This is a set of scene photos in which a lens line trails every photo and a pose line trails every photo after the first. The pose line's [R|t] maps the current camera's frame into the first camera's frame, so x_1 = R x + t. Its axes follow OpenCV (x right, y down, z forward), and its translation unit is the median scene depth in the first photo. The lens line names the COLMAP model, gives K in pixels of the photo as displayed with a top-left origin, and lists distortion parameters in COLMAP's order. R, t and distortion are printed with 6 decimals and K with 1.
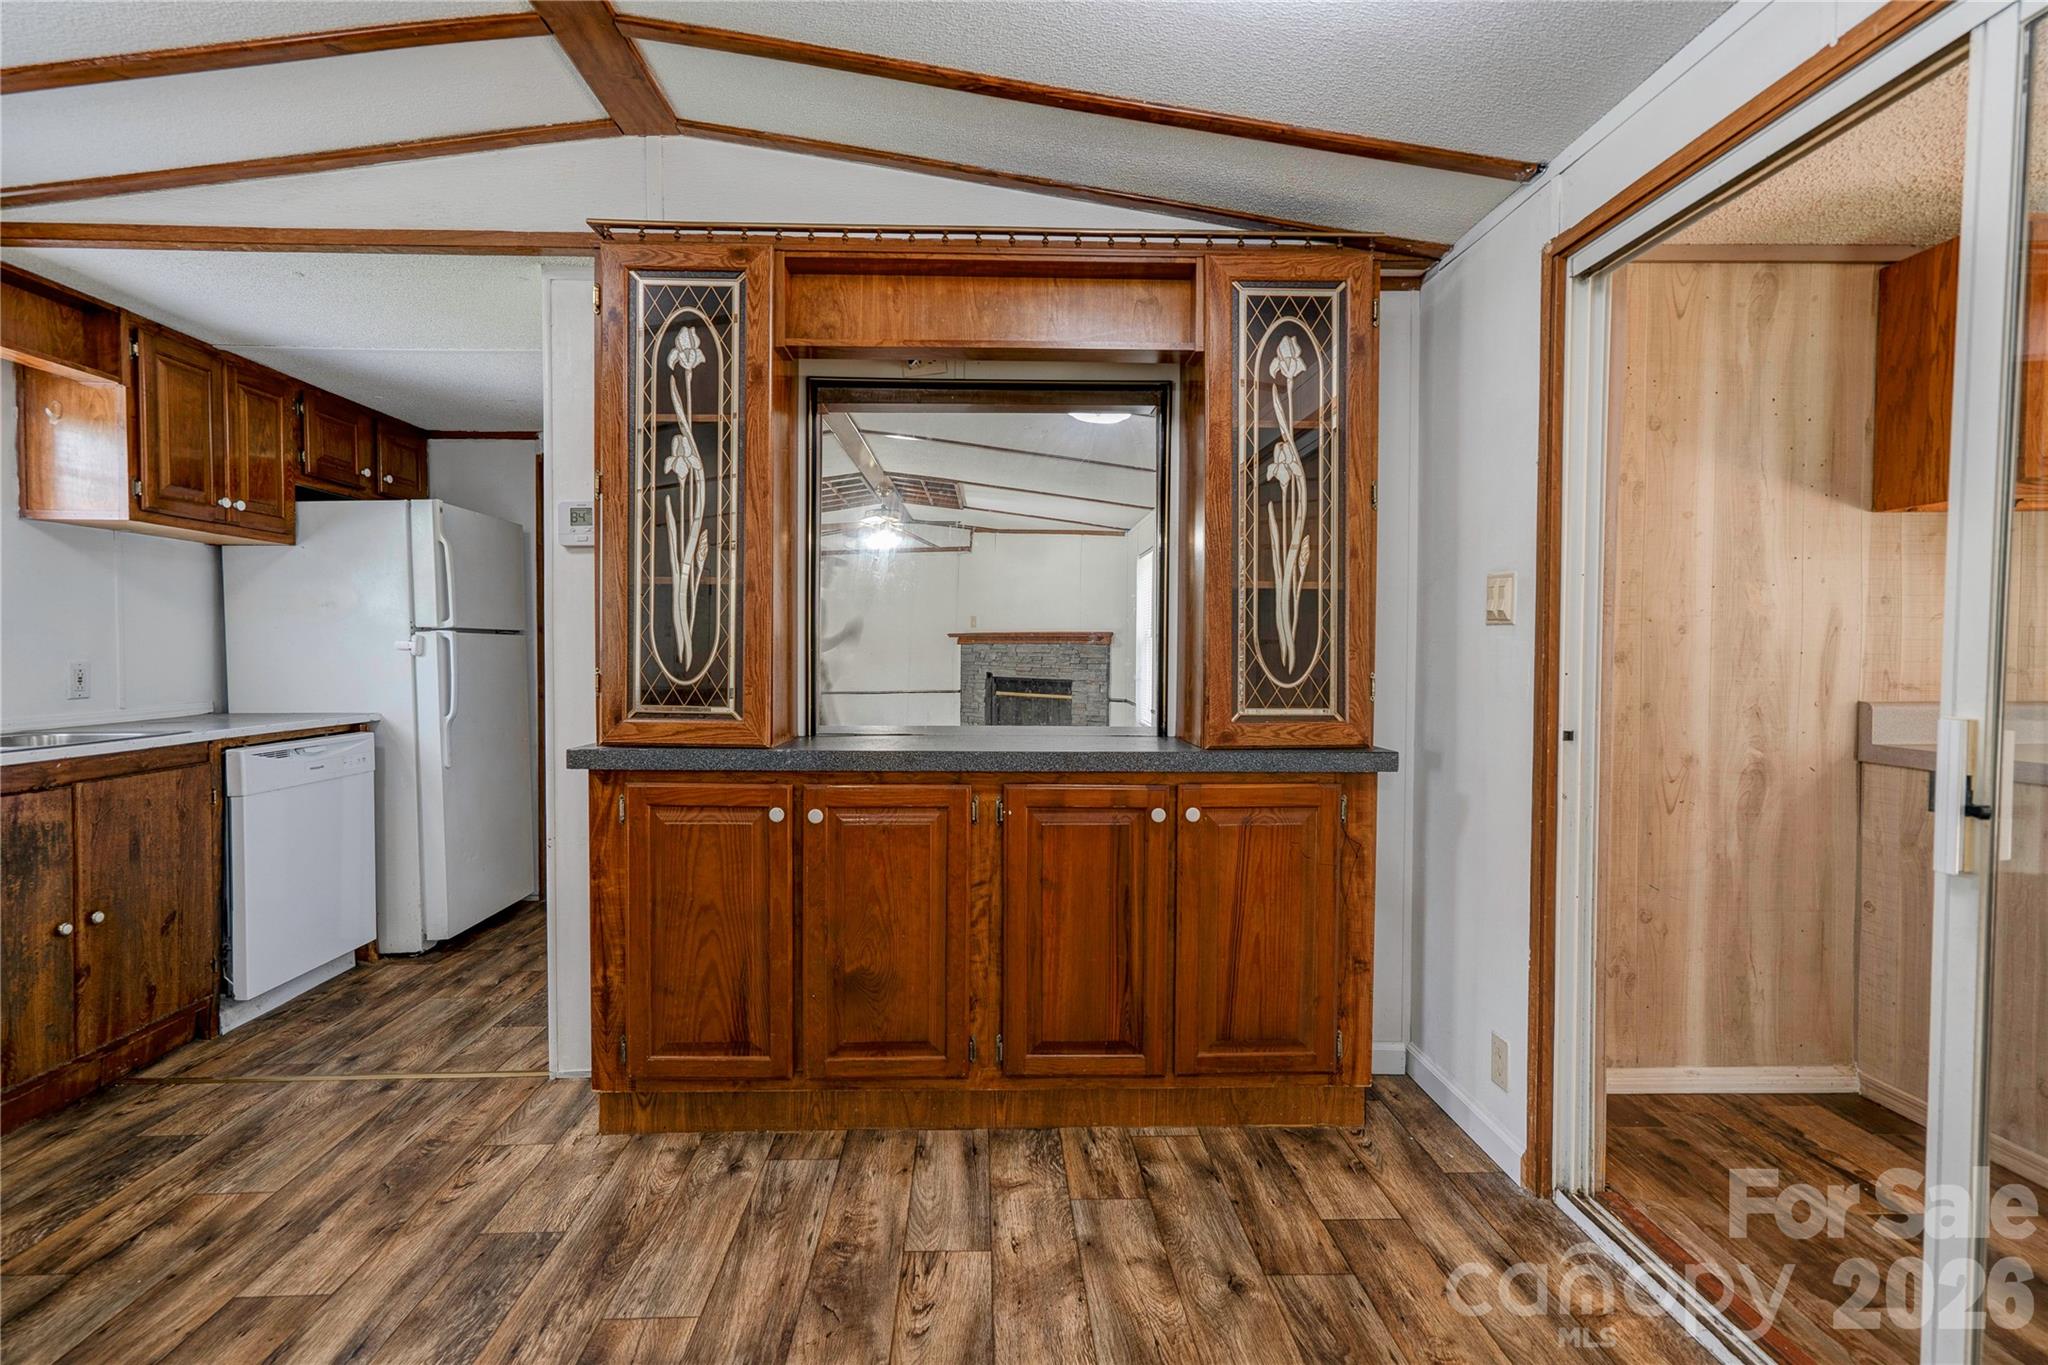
lens RADIAL K [[946.5, 0, 1010.0], [0, 946.5, 676.0], [0, 0, 1]] dist [-0.006196, 0.010591]
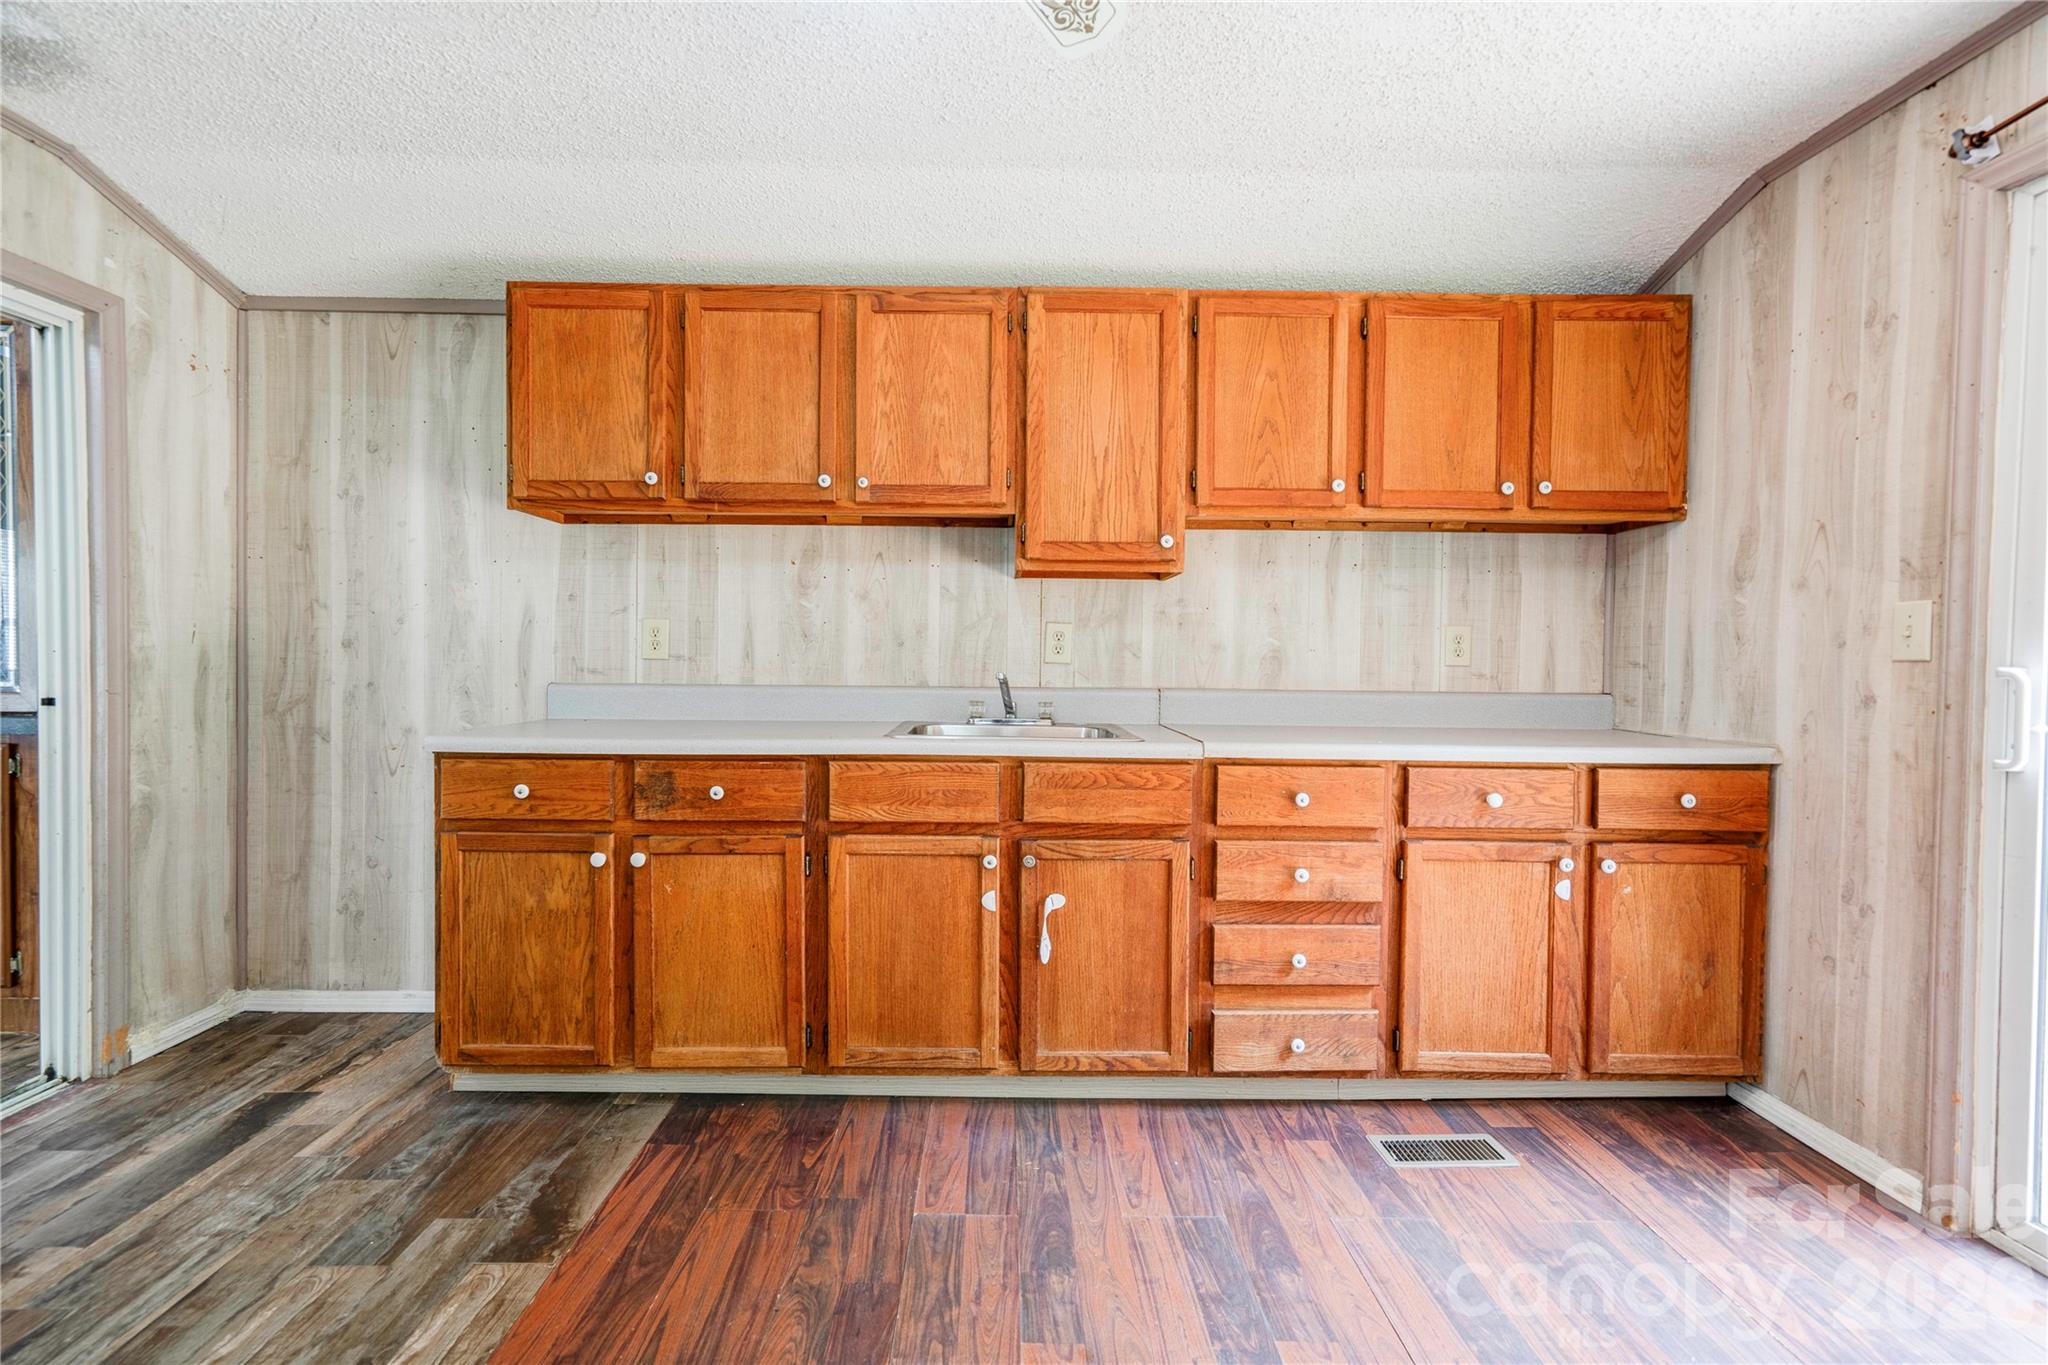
lens RADIAL K [[946.5, 0, 1010.0], [0, 946.5, 676.0], [0, 0, 1]] dist [-0.006196, 0.010591]
pose [[0.999773, 0.013242, -0.016703, 1.524674], [-0.013374, 0.999880, -0.007802, 0.019911], [0.016597, 0.008024, 0.999830, -0.175981]]
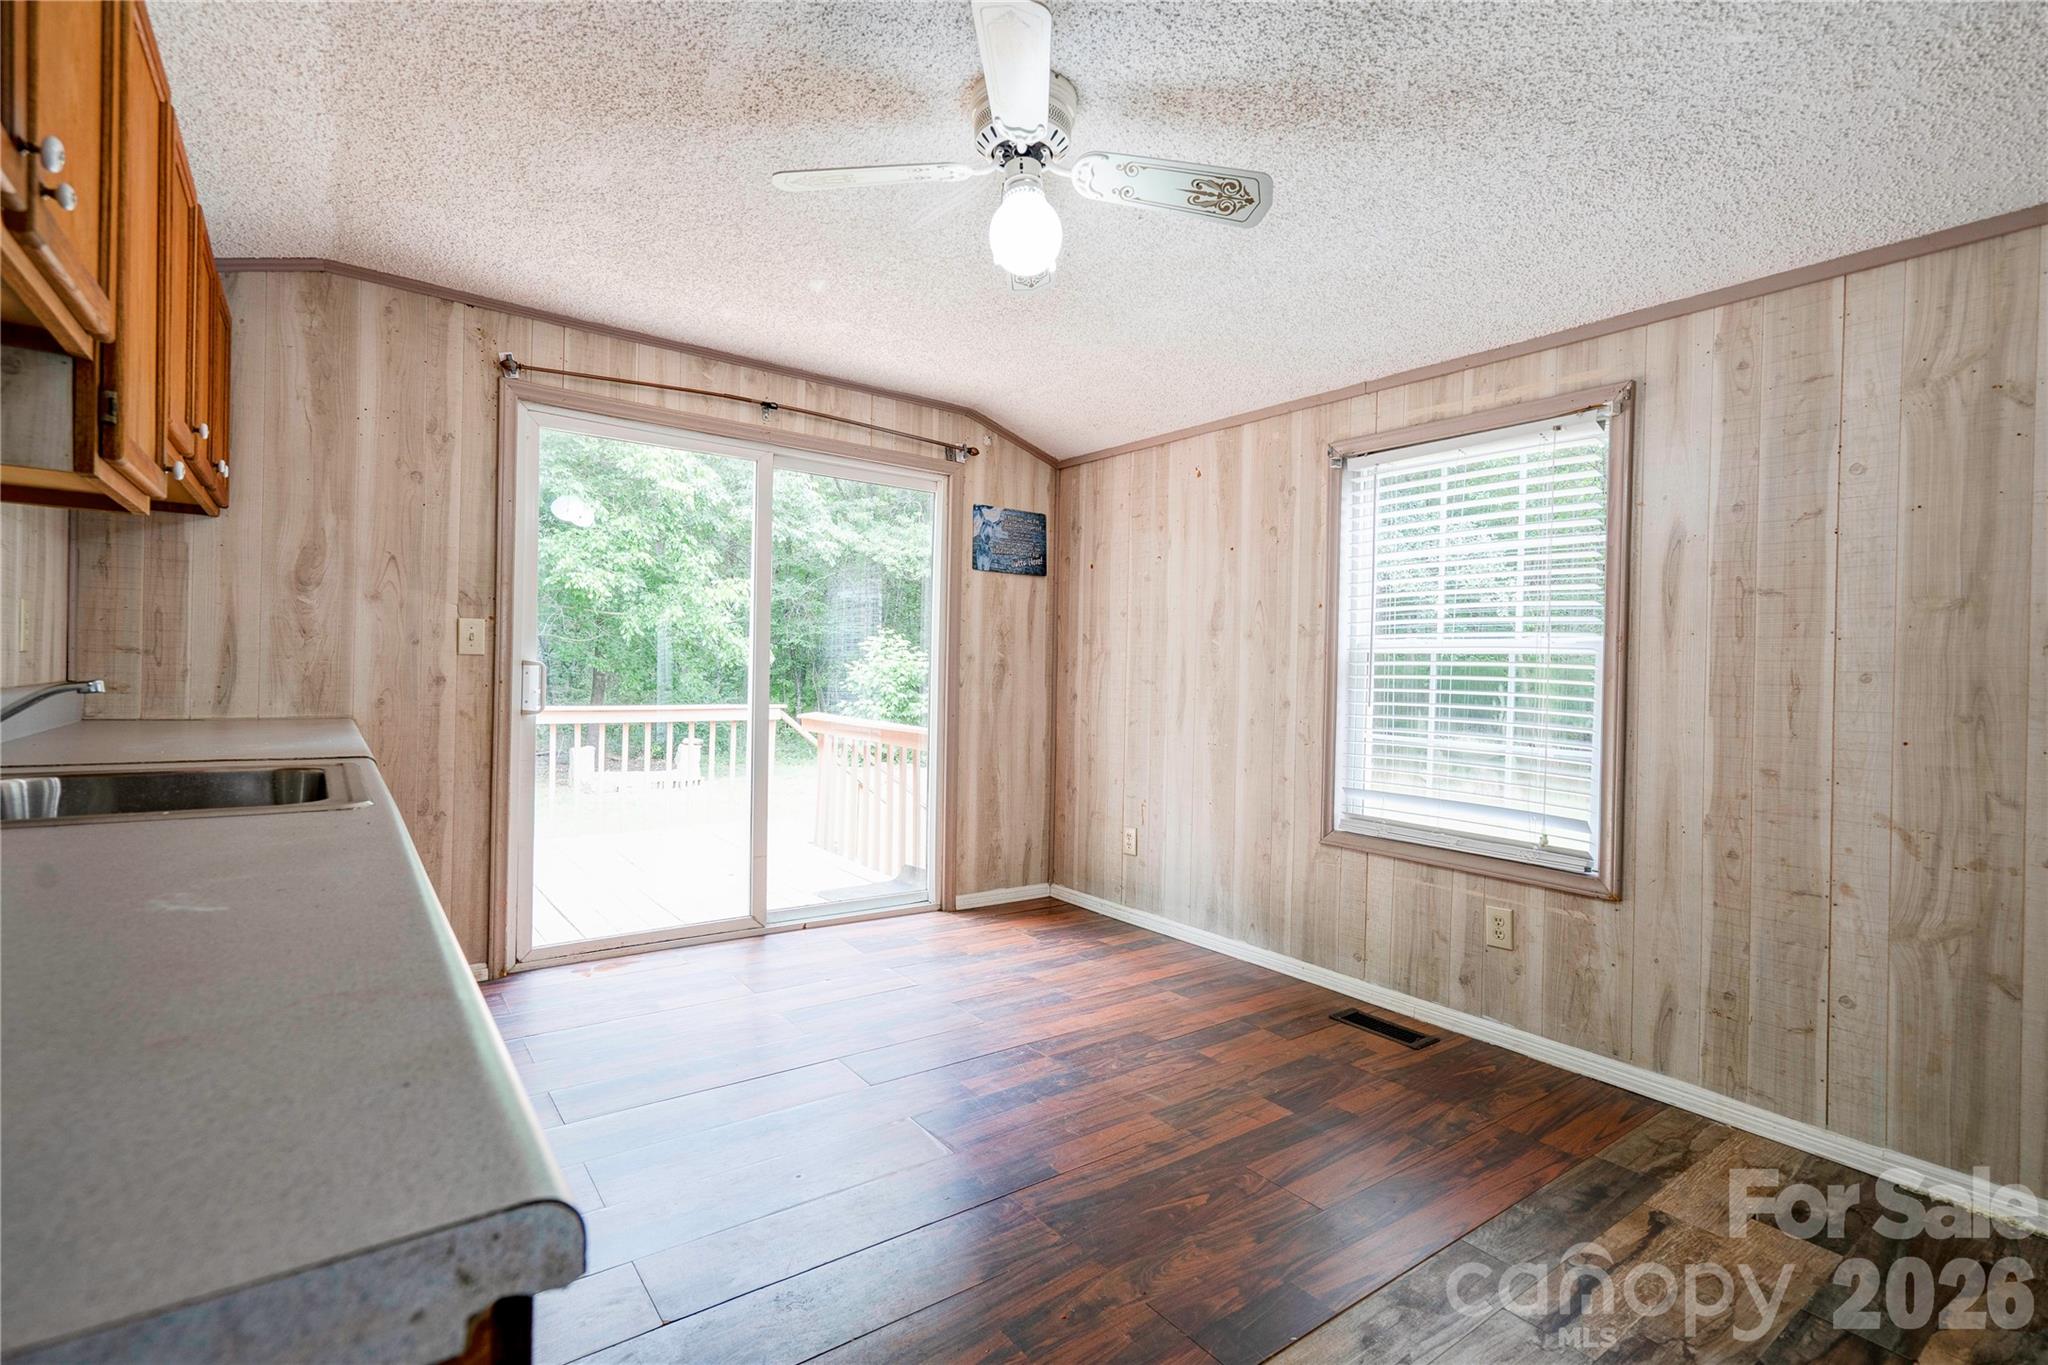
lens RADIAL K [[937.9, 0, 1016.3], [0, 937.9, 673.6], [0, 0, 1]] dist [-0.014673, 0.030990]
pose [[-0.573136, -0.014099, 0.819339, 0.754423], [-0.001133, 0.999865, 0.016412, -0.005504], [-0.819459, 0.008478, -0.573075, 0.787432]]
